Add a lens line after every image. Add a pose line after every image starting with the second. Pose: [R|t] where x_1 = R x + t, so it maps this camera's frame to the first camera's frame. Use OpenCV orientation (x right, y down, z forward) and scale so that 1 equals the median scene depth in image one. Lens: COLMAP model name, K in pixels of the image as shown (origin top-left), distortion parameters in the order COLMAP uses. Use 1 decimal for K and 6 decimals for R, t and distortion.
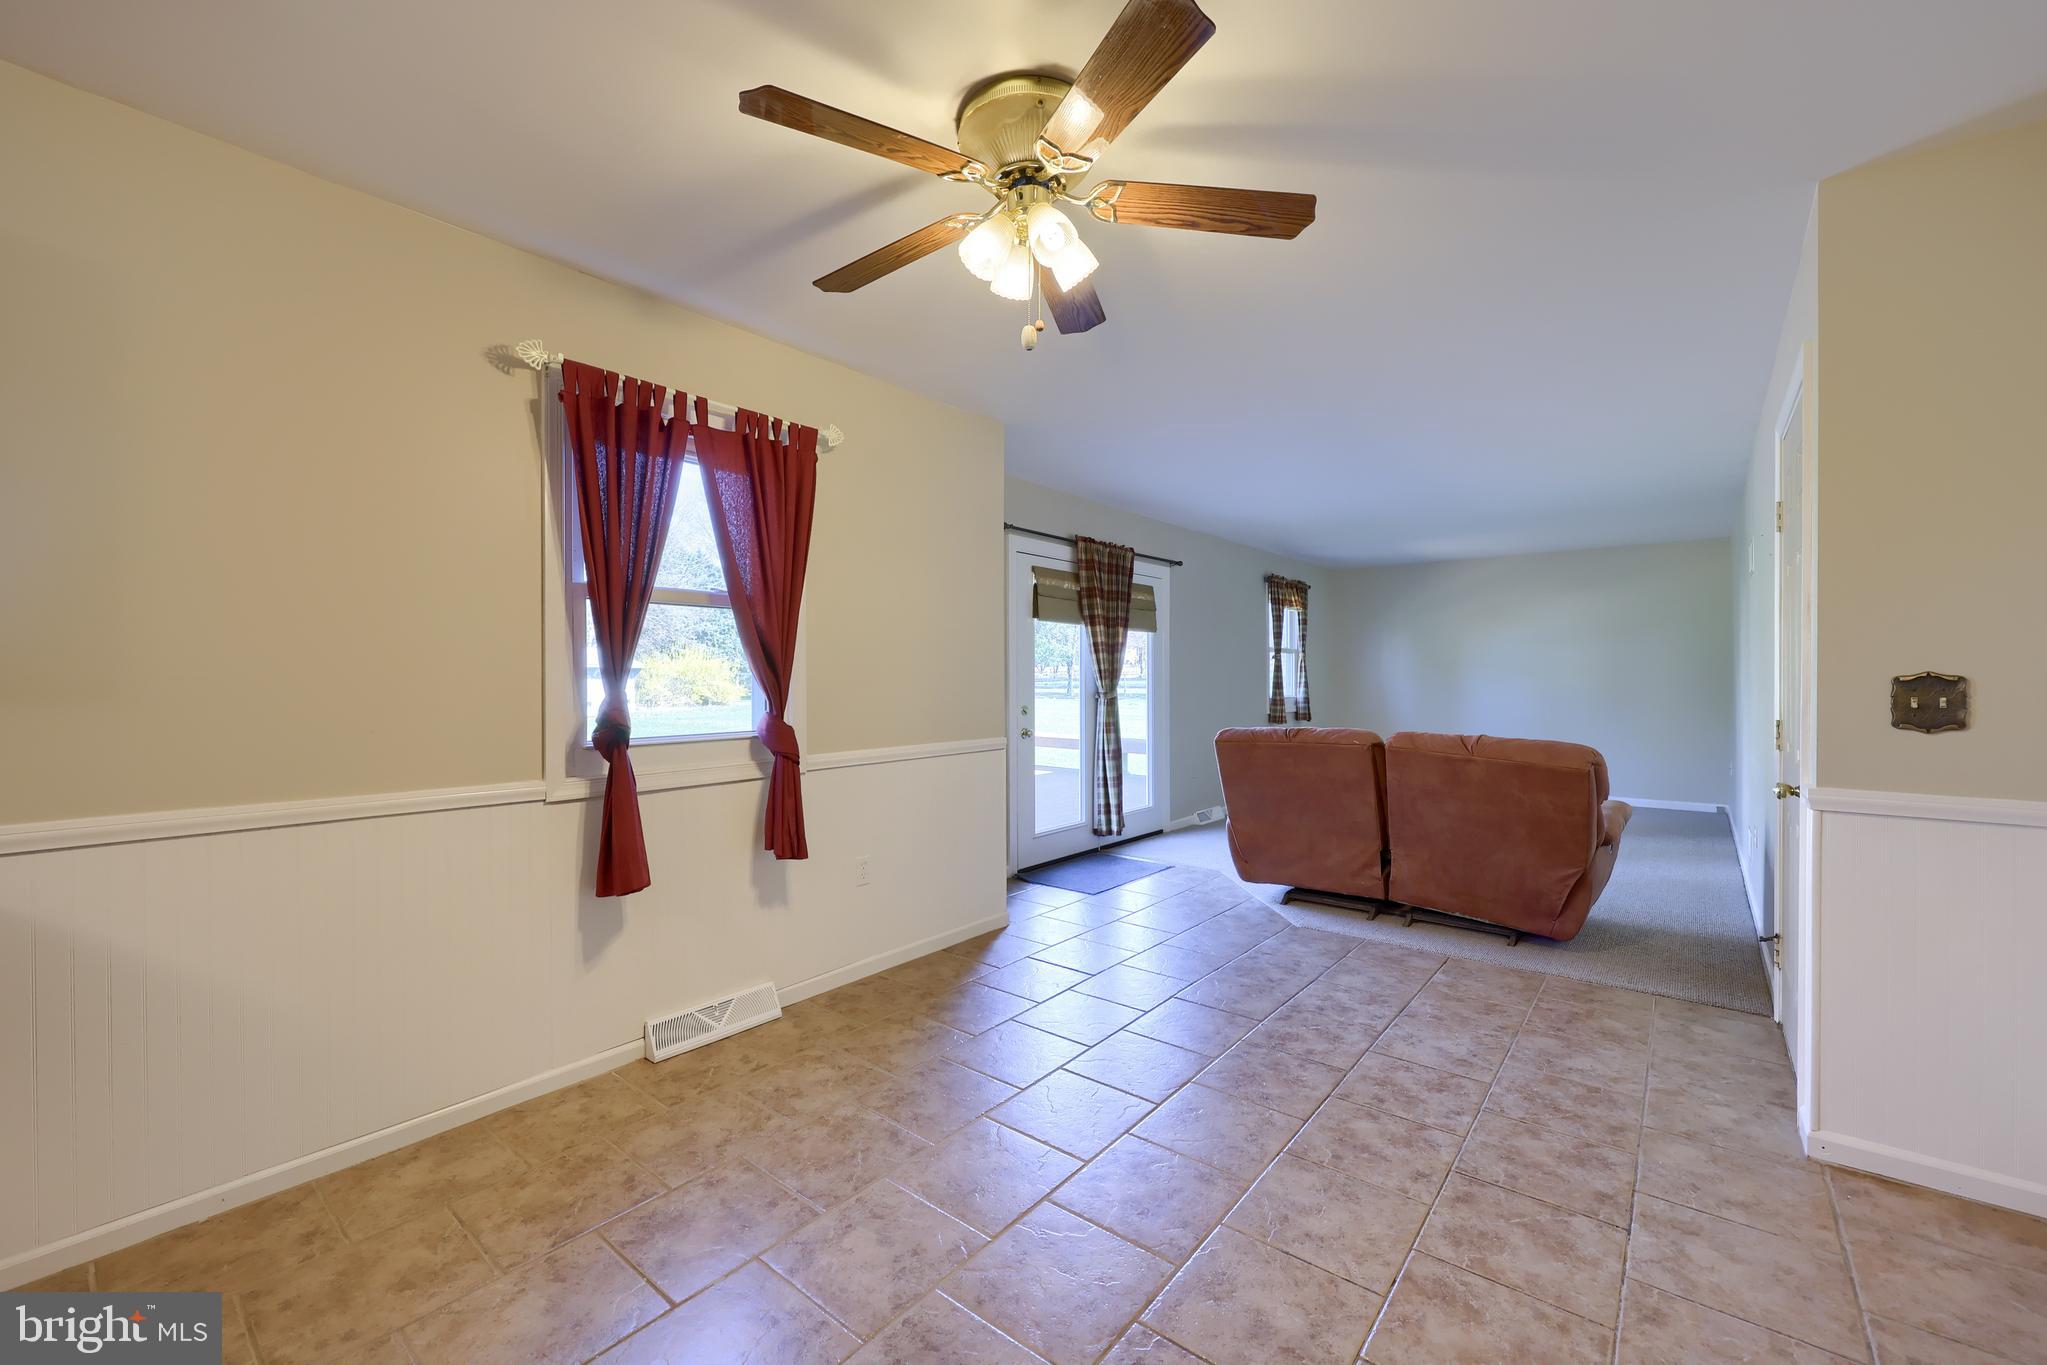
lens RADIAL K [[824.0, 0, 1027.9], [0, 824.0, 683.4], [0, 0, 1]] dist [0.001733, 0.000692]
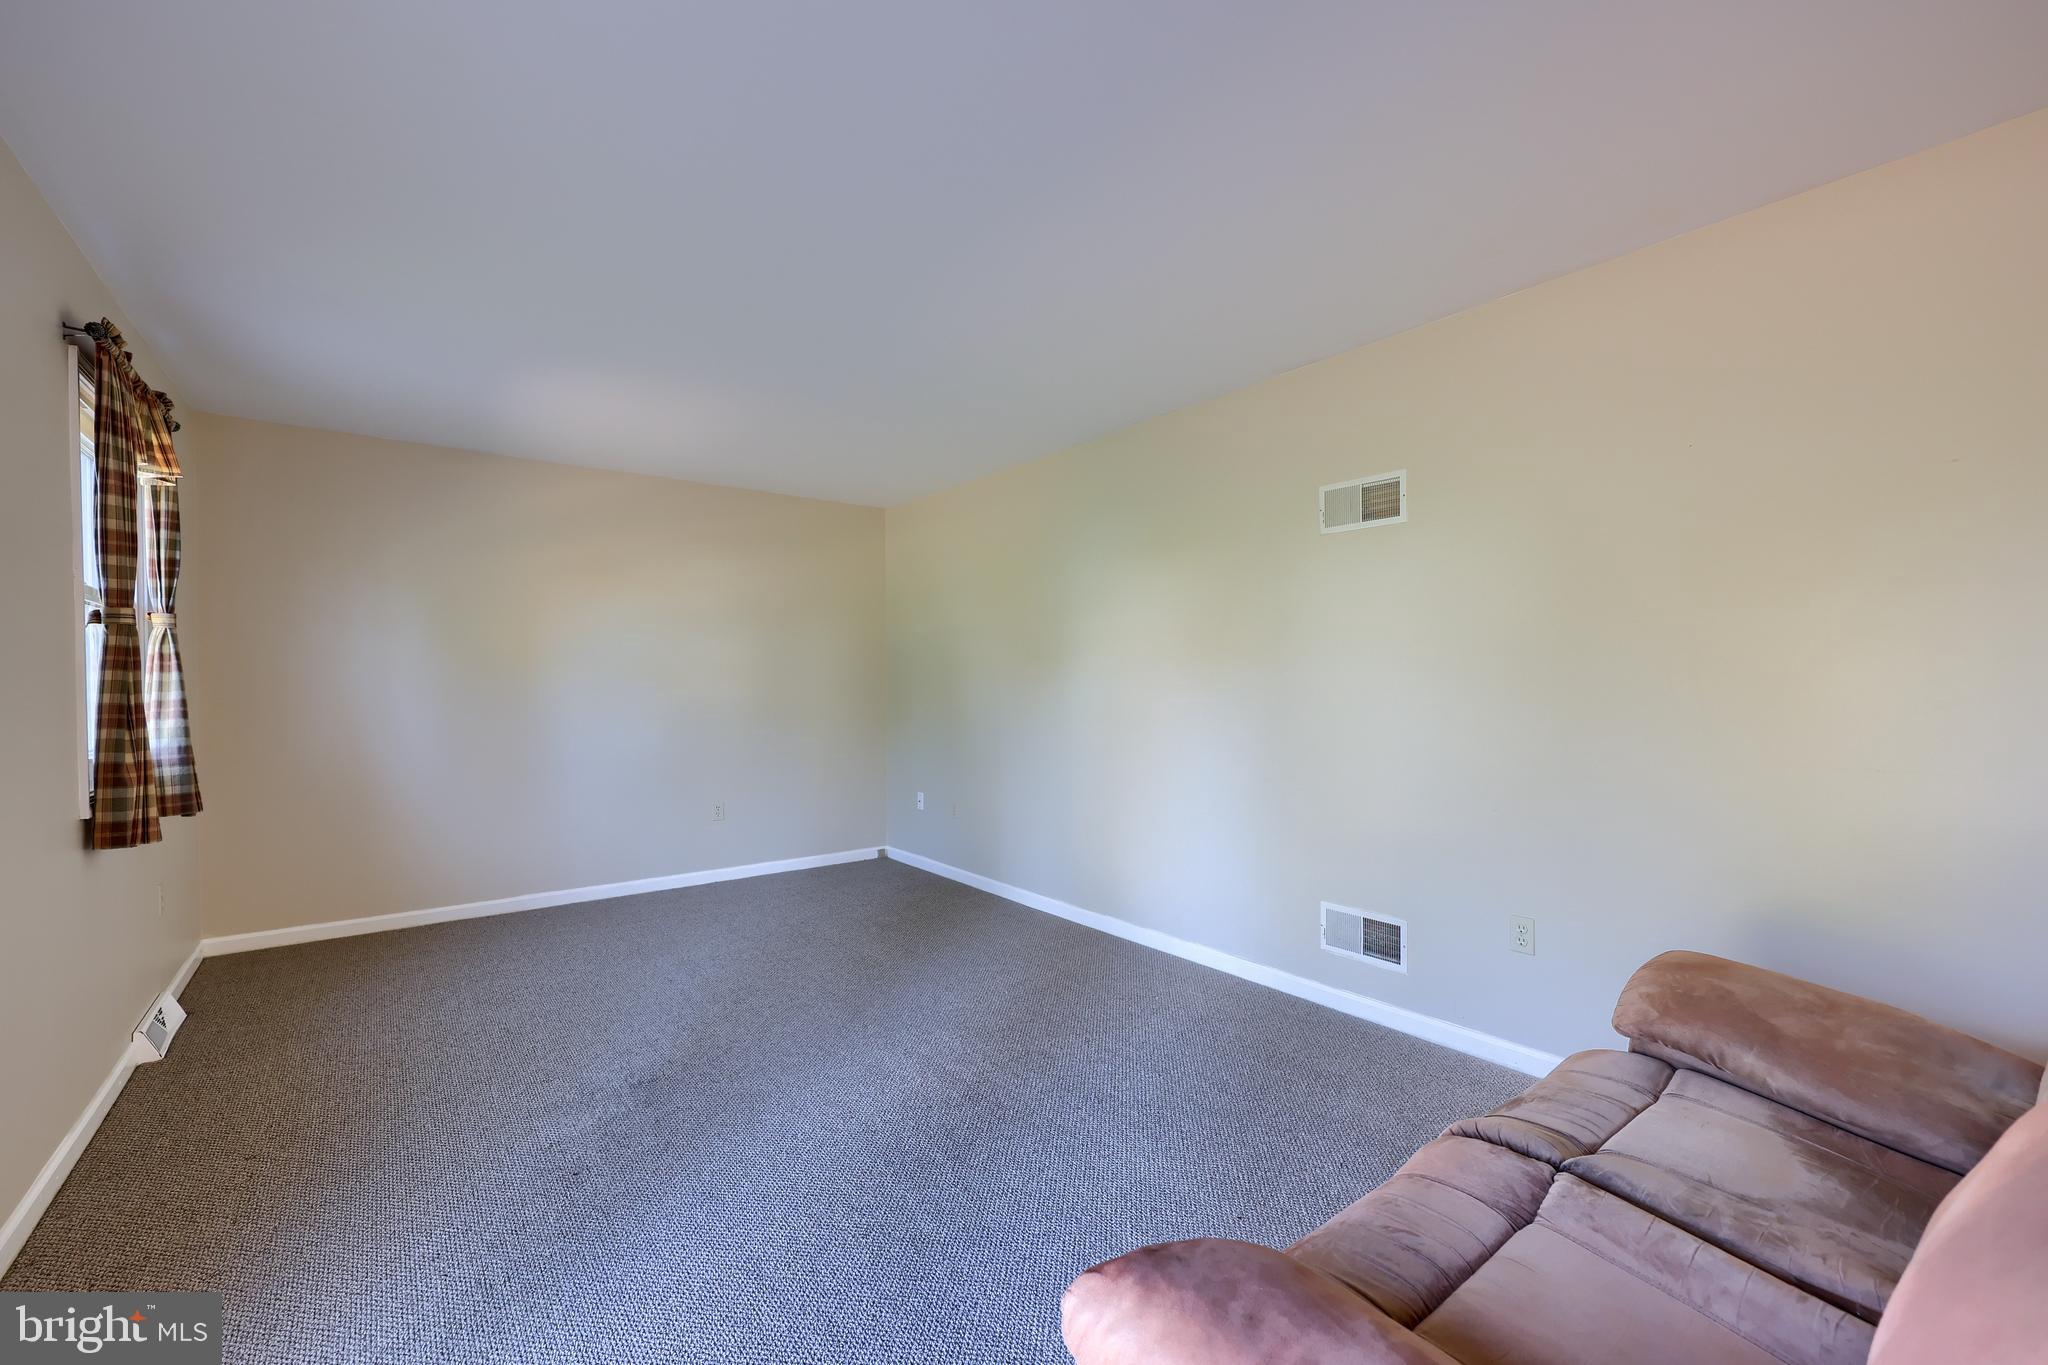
lens RADIAL K [[824.4, 0, 1028.4], [0, 824.4, 683.4], [0, 0, 1]] dist [0.001733, 0.000692]
pose [[0.217493, -0.004647, 0.976051, 0.220348], [0.010938, 0.999937, 0.002324, -0.016006], [-0.976001, 0.010171, 0.217530, 1.571939]]
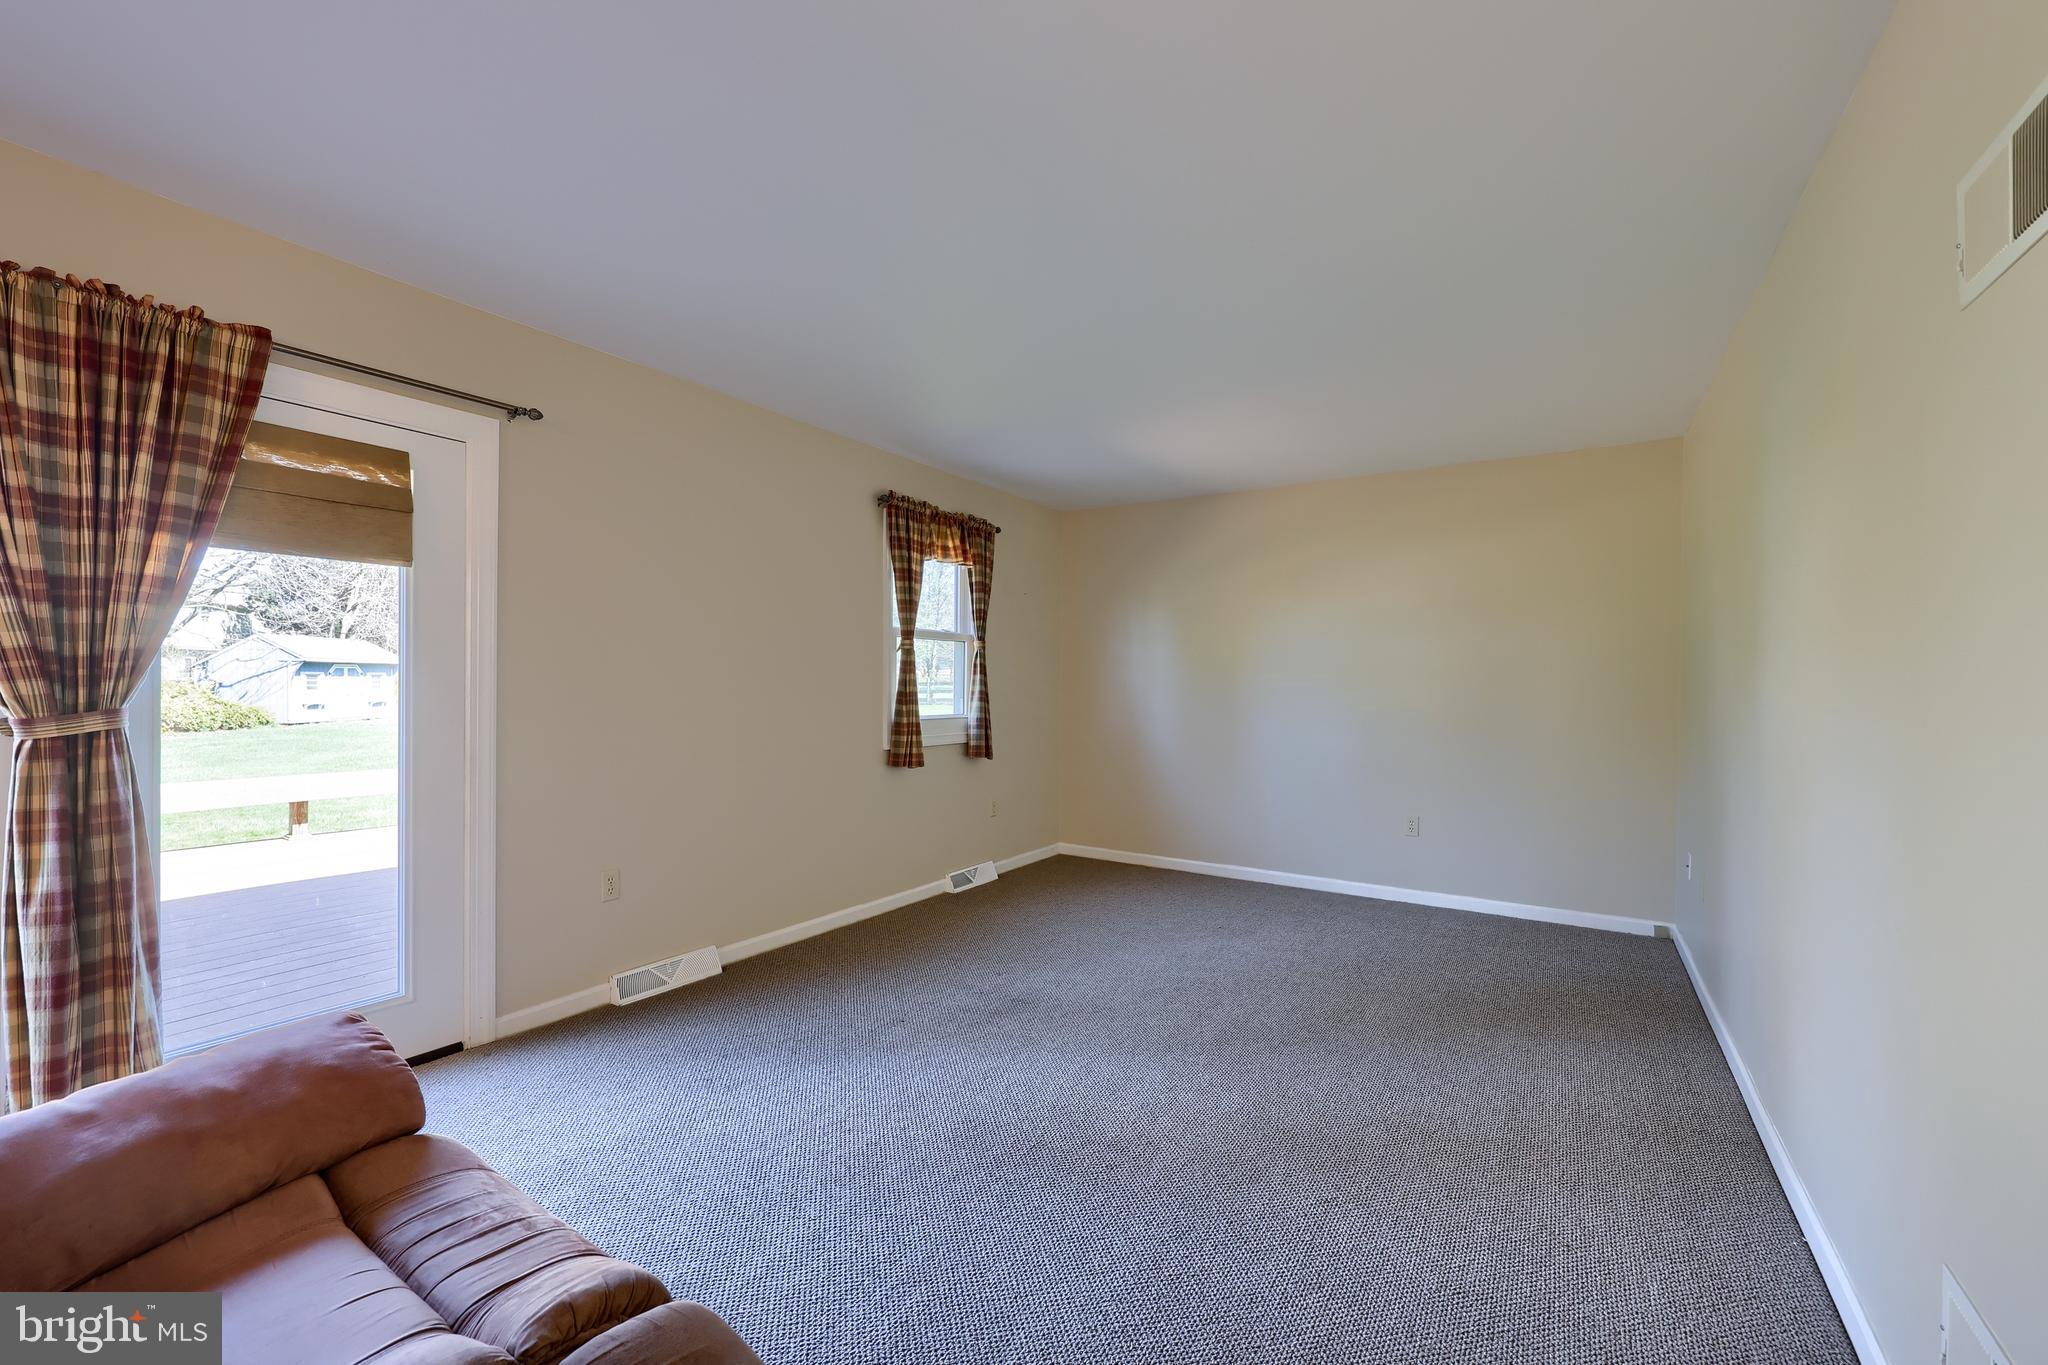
lens RADIAL K [[839.0, 0, 1031.9], [0, 839.0, 692.8], [0, 0, 1]] dist [0.001285, 0.000390]
pose [[0.993620, 0.005639, 0.112641, 0.814824], [-0.005698, 0.999984, 0.000204, -0.003639], [-0.112638, -0.000845, 0.993636, 1.106269]]
